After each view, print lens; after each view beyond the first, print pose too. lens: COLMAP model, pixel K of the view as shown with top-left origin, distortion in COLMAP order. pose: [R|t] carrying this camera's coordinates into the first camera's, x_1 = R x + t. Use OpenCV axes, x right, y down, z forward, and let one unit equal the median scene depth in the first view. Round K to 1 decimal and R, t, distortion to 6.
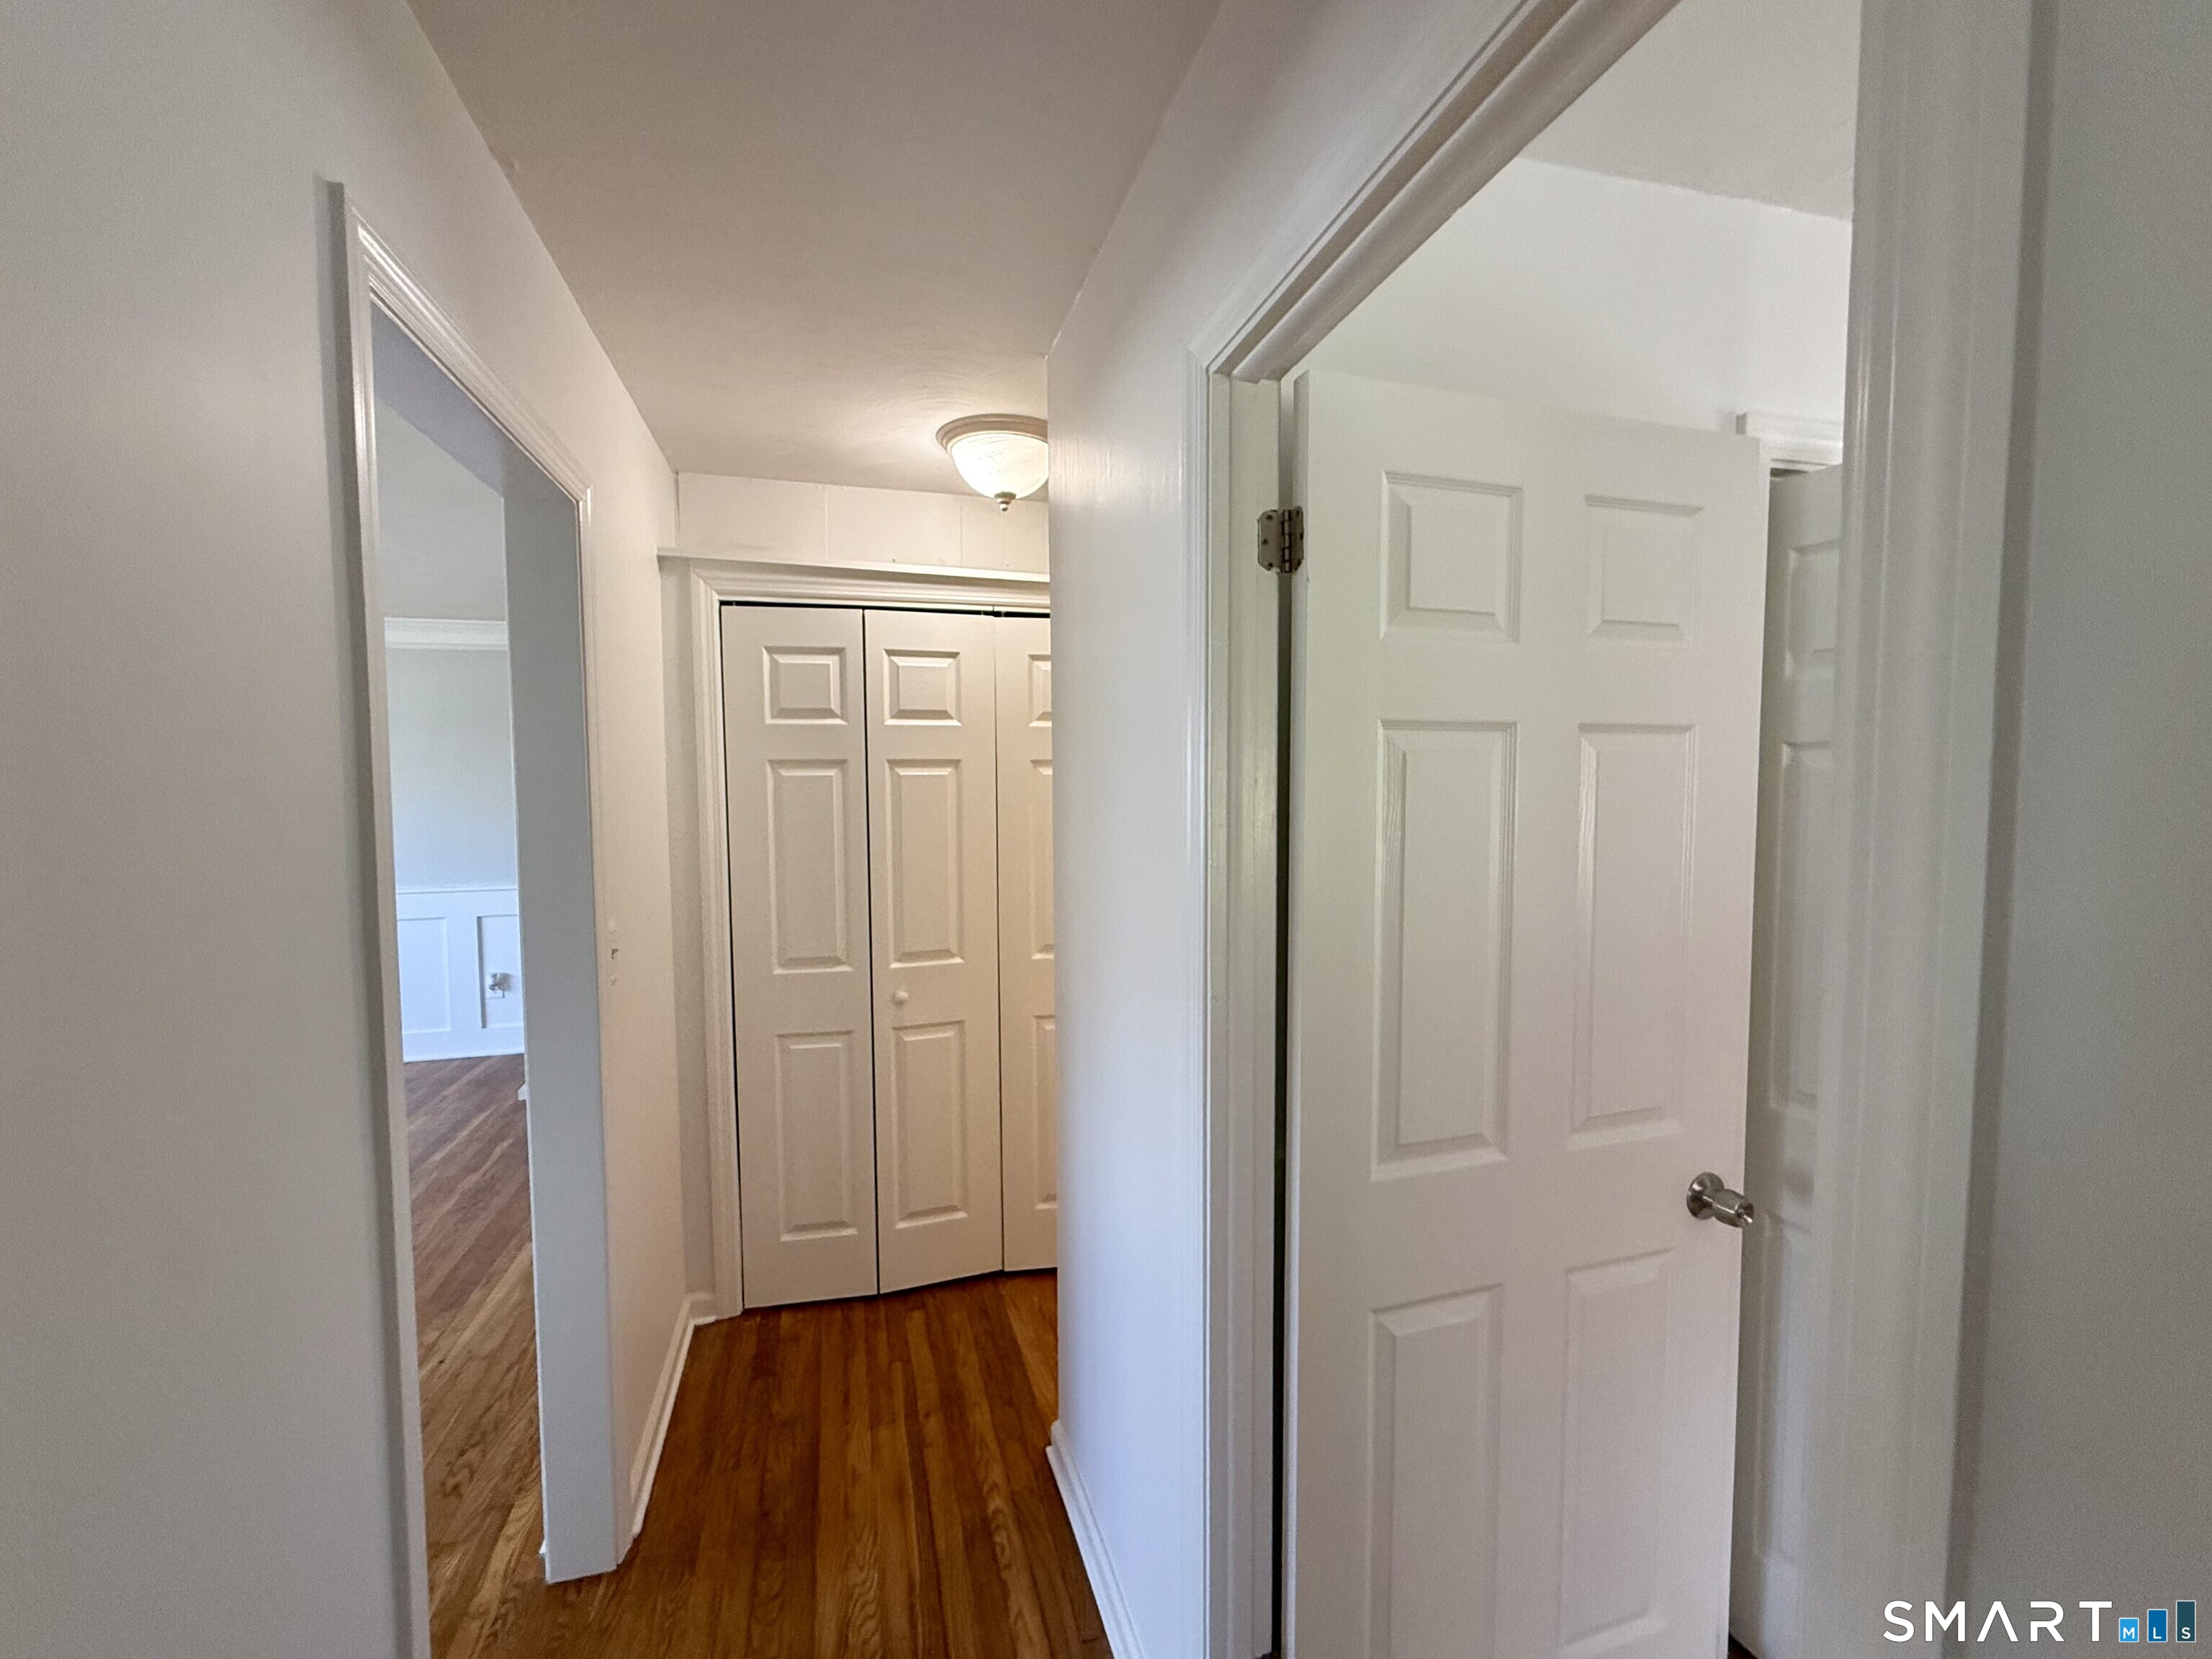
lens RADIAL K [[897.2, 0, 1105.8], [0, 897.2, 826.3], [0, 0, 1]] dist [0.004729, 0.000110]
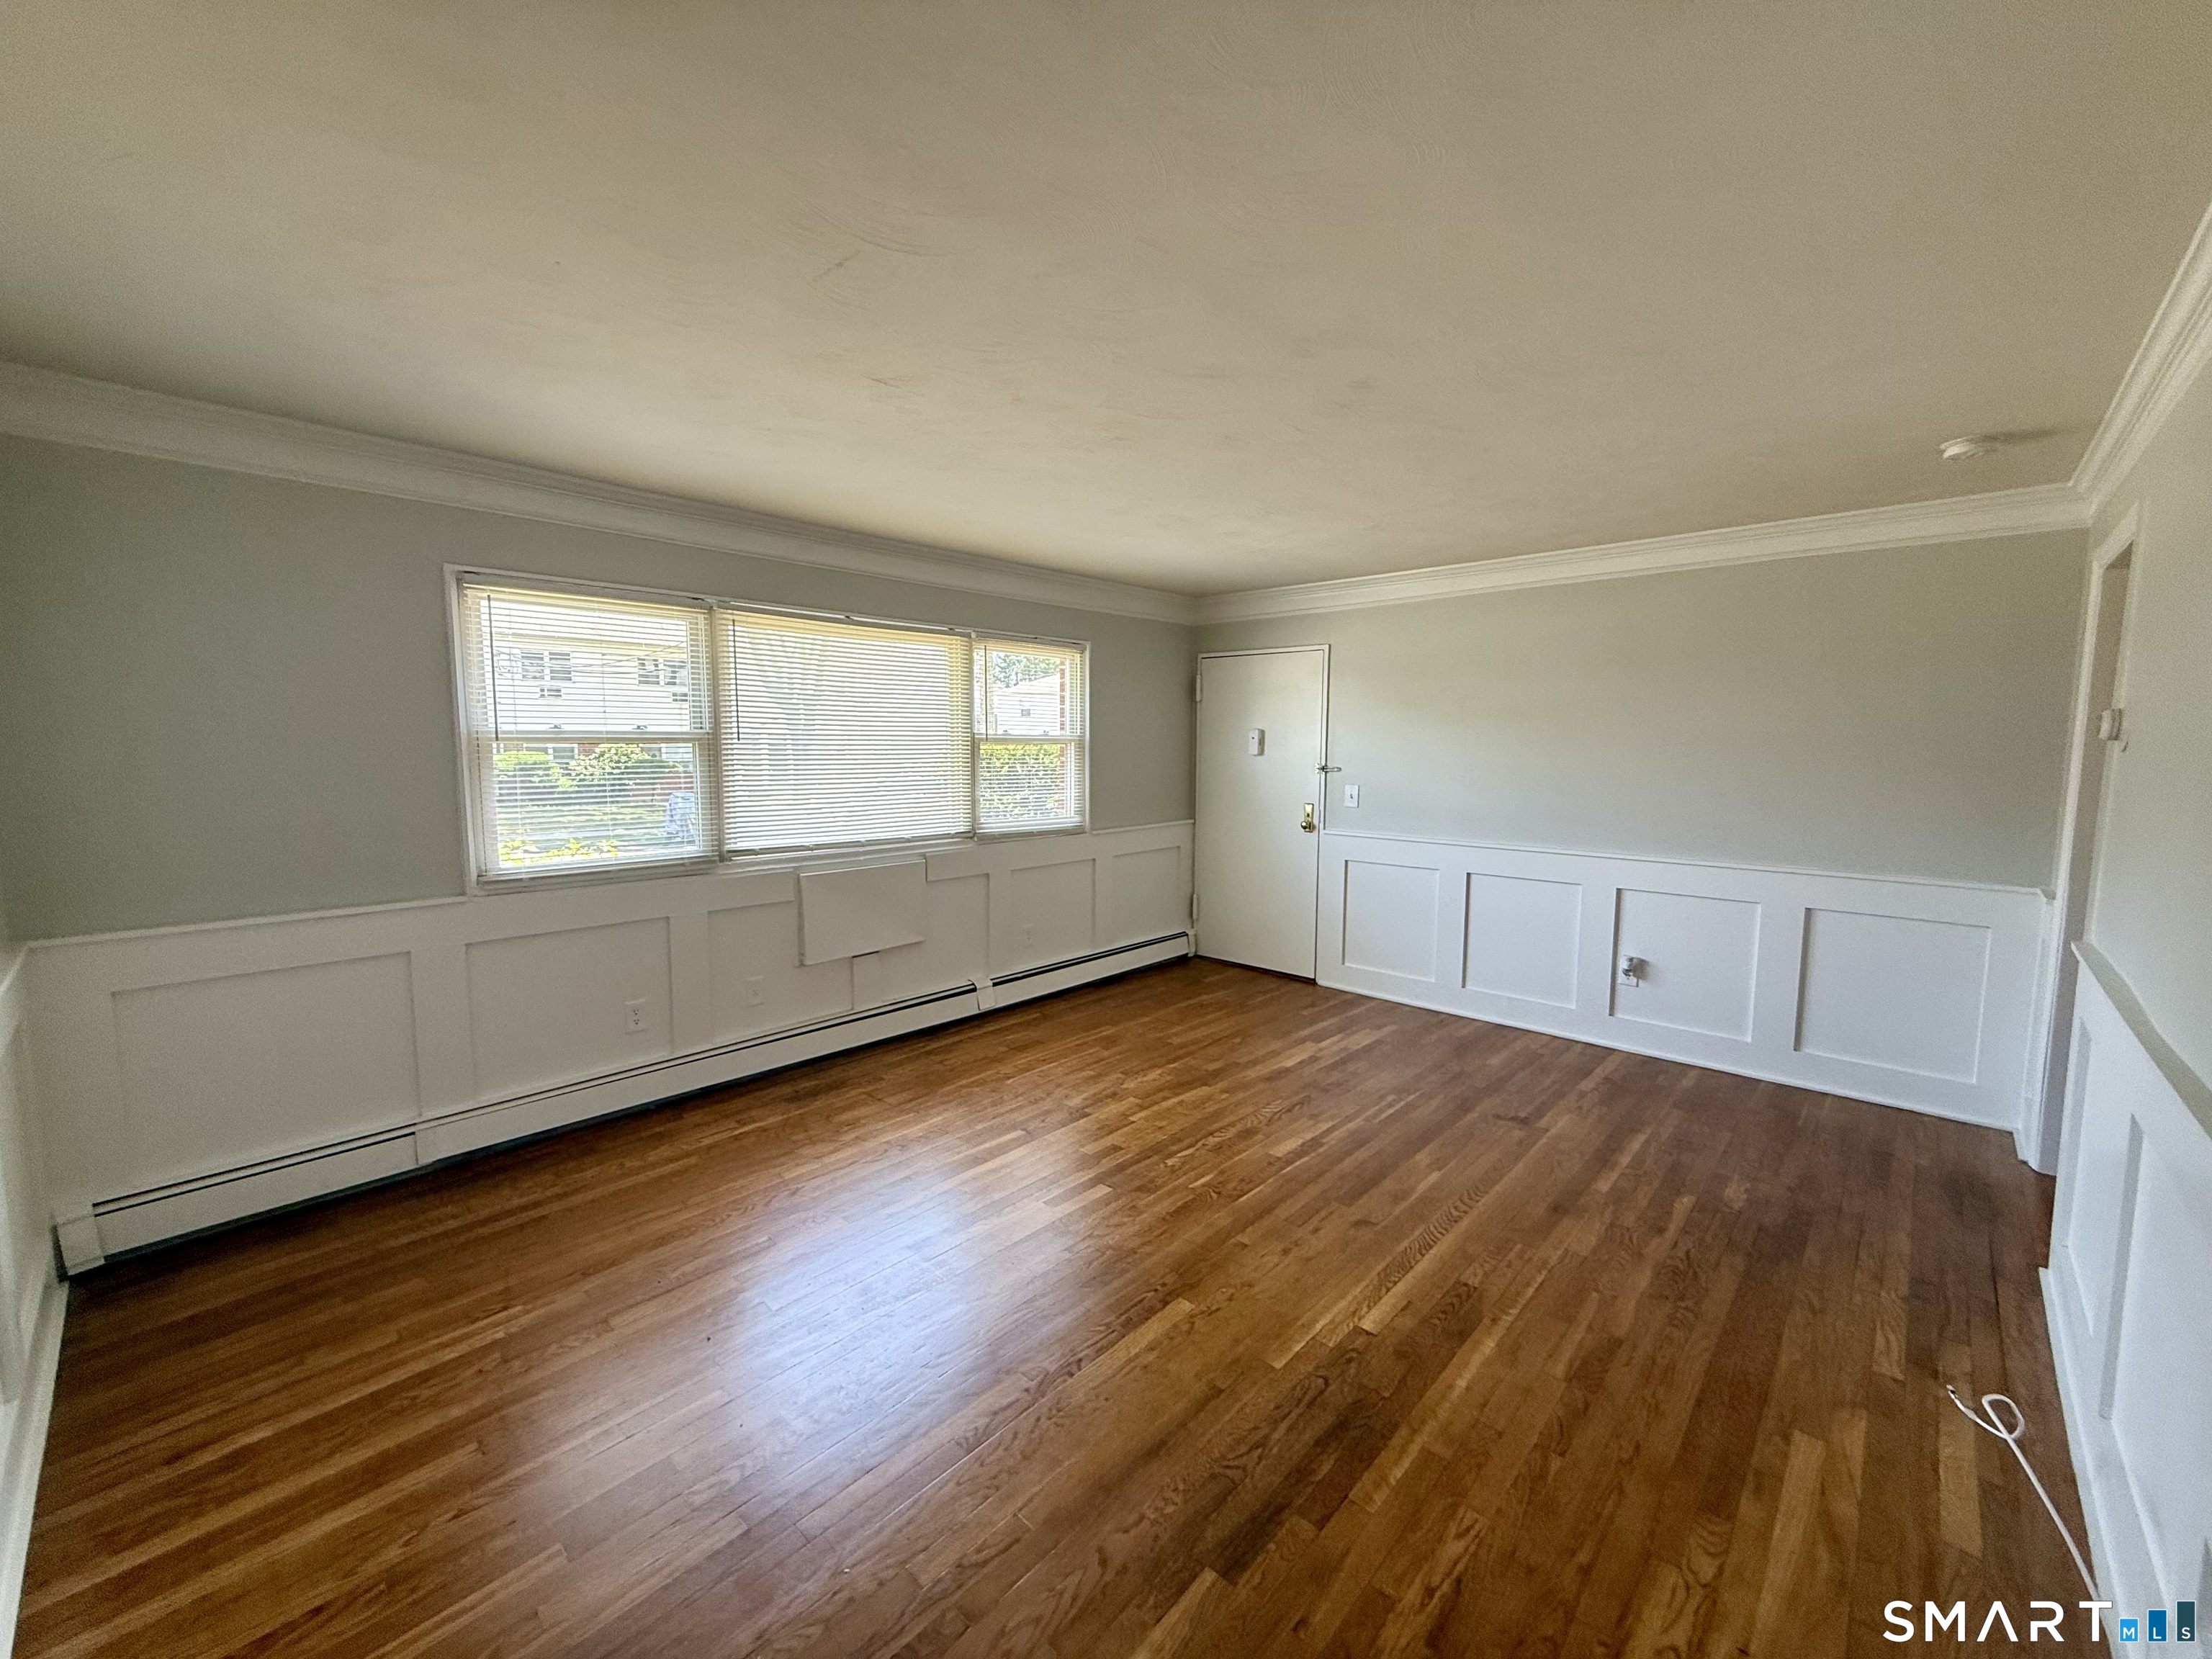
lens RADIAL K [[897.2, 0, 1102.3], [0, 897.2, 831.2], [0, 0, 1]] dist [0.004729, 0.000110]
pose [[0.512103, 0.093272, -0.853845, -0.225485], [-0.044855, 0.995634, 0.081859, -0.003199], [0.857752, -0.003621, 0.514051, 0.134116]]
